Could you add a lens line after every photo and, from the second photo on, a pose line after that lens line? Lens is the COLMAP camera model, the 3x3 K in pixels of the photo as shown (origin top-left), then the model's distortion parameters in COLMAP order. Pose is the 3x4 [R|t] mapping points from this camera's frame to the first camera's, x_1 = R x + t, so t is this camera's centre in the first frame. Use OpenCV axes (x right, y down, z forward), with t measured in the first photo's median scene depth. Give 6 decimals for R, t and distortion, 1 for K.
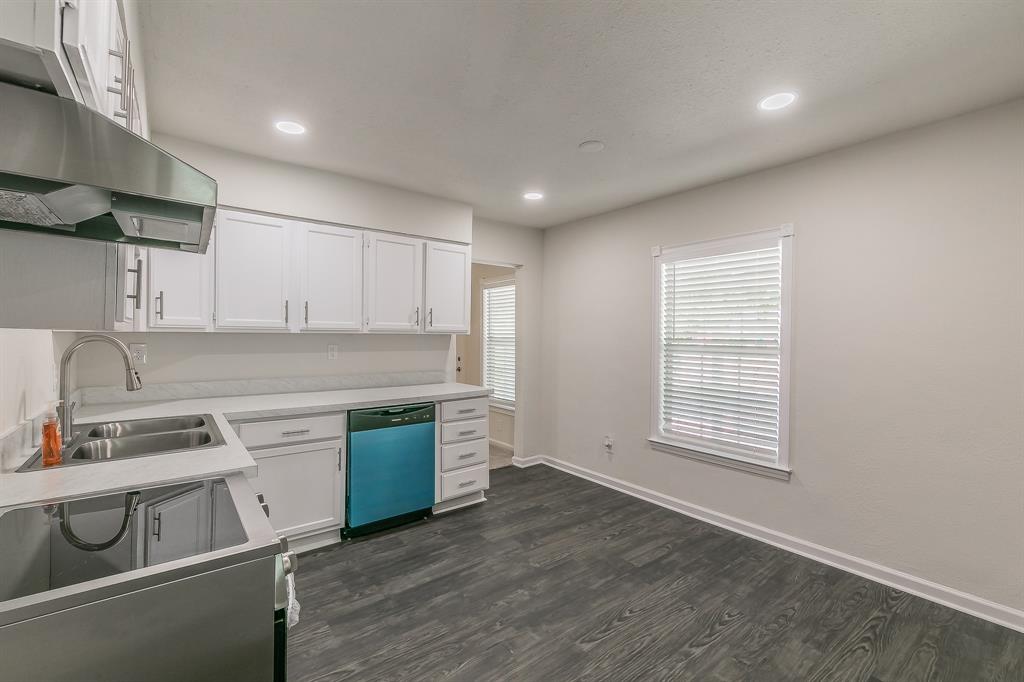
lens RADIAL K [[435.1, 0, 506.9], [0, 435.1, 342.3], [0, 0, 1]] dist [-0.001222, -0.000159]
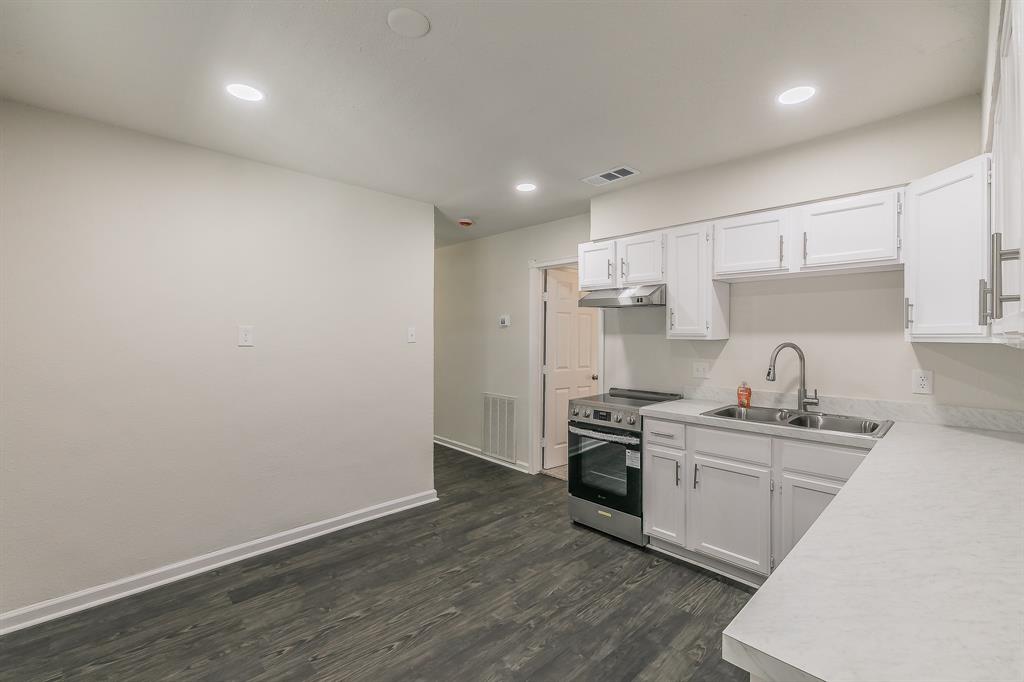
lens RADIAL K [[435.0, 0, 512.3], [0, 435.0, 343.0], [0, 0, 1]] dist [-0.000020, 0.000202]
pose [[-0.993556, -0.008165, -0.113045, 0.125655], [-0.011866, 0.999414, 0.032105, -0.038958], [0.112717, 0.033239, -0.993071, 1.688503]]
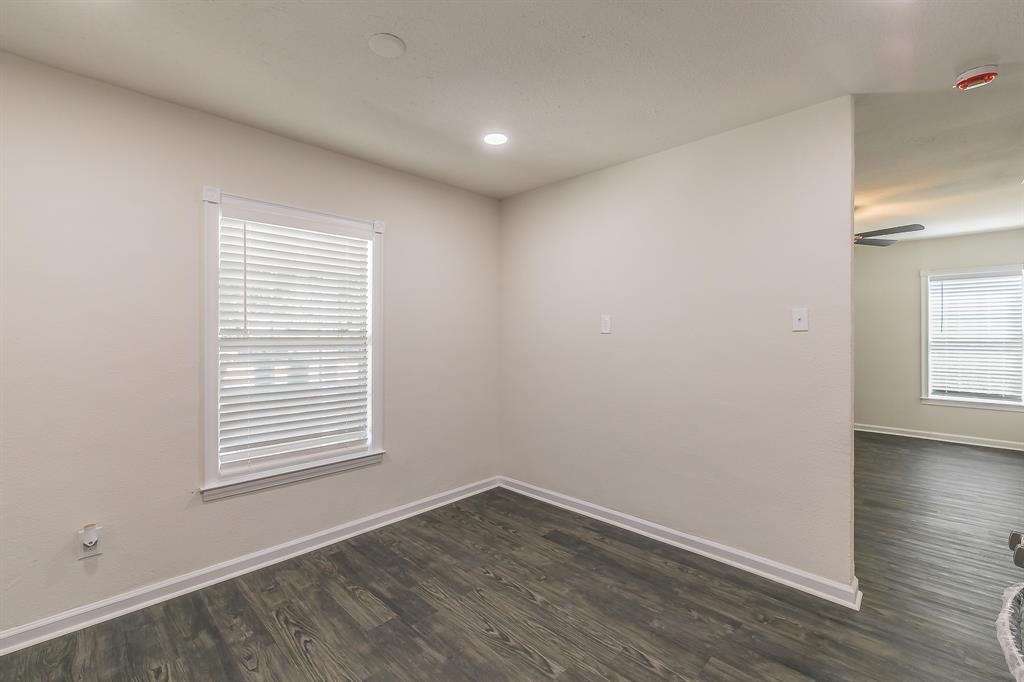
lens RADIAL K [[440.0, 0, 518.1], [0, 440.0, 339.9], [0, 0, 1]] dist [-0.001711, -0.000522]
pose [[-0.149297, -0.017620, 0.988635, -0.543780], [0.014398, 0.999696, 0.019991, 0.000912], [-0.988688, 0.017219, -0.148998, 0.947918]]
